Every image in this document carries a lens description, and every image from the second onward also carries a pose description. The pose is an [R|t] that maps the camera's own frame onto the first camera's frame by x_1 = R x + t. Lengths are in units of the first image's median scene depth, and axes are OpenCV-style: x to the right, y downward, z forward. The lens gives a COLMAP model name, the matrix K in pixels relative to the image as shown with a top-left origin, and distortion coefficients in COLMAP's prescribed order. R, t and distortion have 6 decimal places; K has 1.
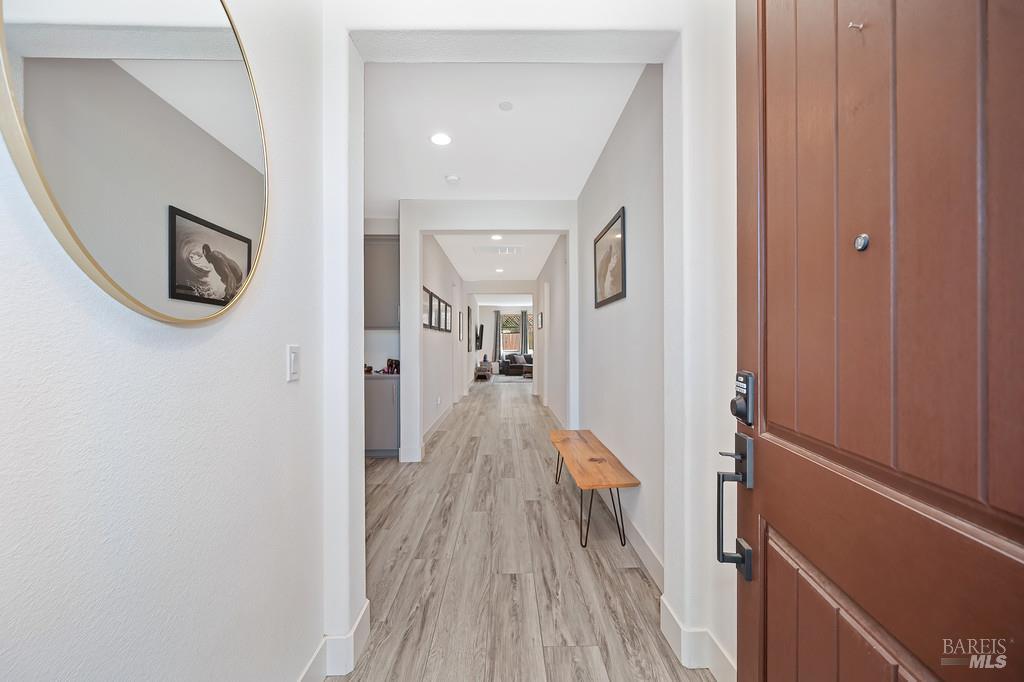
lens RADIAL K [[407.1, 0, 511.9], [0, 407.1, 342.6], [0, 0, 1]] dist [-0.000473, -0.000136]
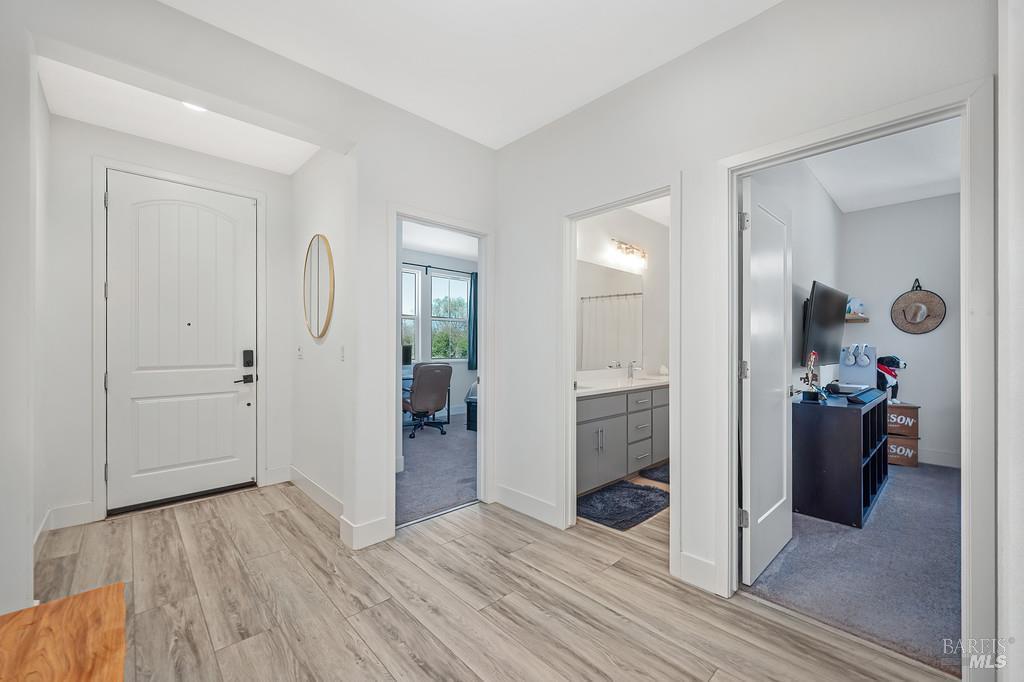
lens RADIAL K [[407.1, 0, 517.7], [0, 407.1, 344.9], [0, 0, 1]] dist [-0.000473, -0.000136]
pose [[-0.733234, 0.003835, -0.679965, 0.061225], [0.004416, 0.999990, 0.000878, 0.002022], [0.679962, -0.002359, -0.733244, 0.786728]]
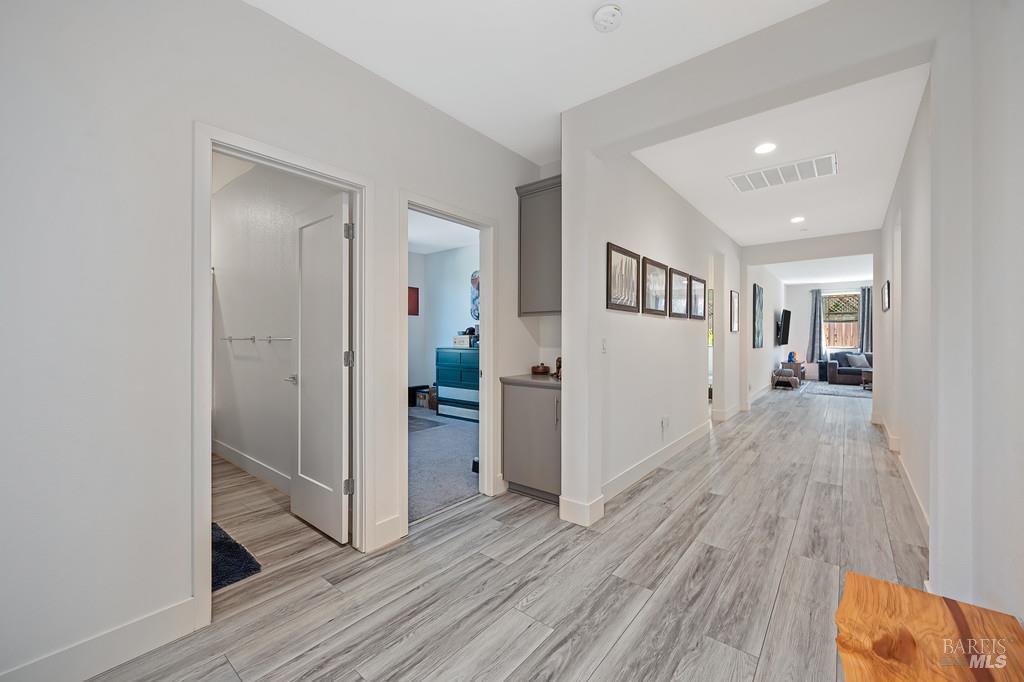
lens RADIAL K [[407.1, 0, 511.8], [0, 407.1, 337.9], [0, 0, 1]] dist [-0.000473, -0.000136]
pose [[0.758228, 0.007234, -0.651949, 0.069464], [-0.002908, 0.999966, 0.007714, 0.001103], [0.651983, -0.003953, 0.758224, 0.362665]]
